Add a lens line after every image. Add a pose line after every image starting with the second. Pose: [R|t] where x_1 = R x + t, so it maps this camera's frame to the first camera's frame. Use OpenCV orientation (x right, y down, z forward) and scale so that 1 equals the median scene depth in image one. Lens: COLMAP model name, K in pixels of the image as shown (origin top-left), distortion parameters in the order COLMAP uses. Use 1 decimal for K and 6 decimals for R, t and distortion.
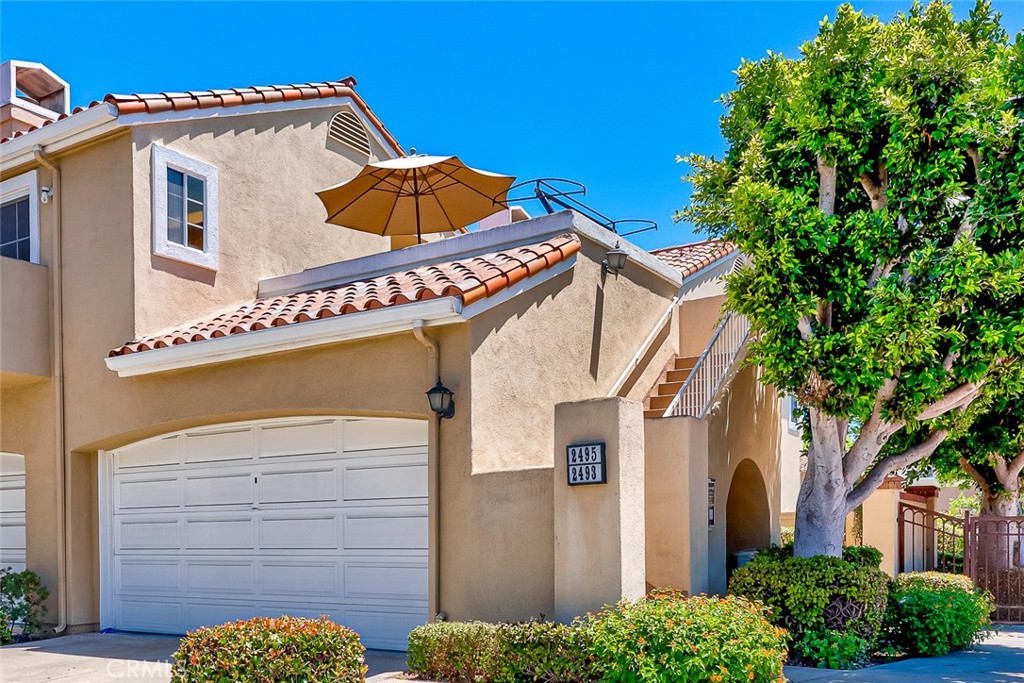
lens RADIAL K [[913.7, 0, 512.2], [0, 913.7, 437.0], [0, 0, 1]] dist [-0.001291, 0.004041]
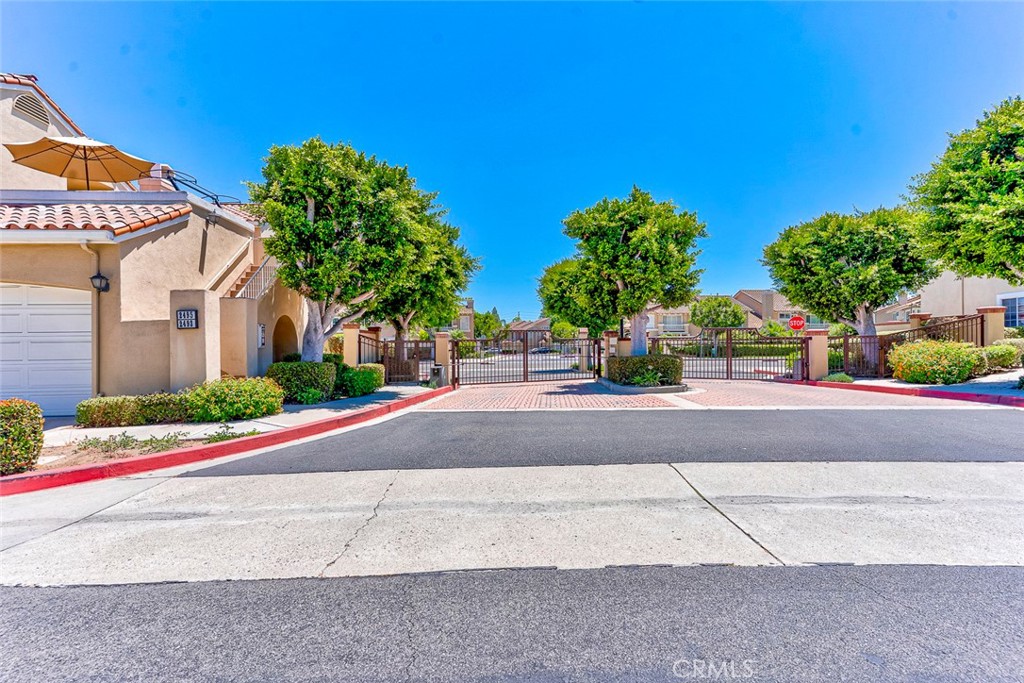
lens RADIAL K [[479.1, 0, 511.9], [0, 479.1, 327.7], [0, 0, 1]] dist [0.005948, 0.001109]
pose [[0.822493, 0.013253, 0.568621, 0.057301], [-0.055345, 0.996849, 0.056822, -0.049300], [-0.566077, -0.078206, 0.820634, -0.311443]]
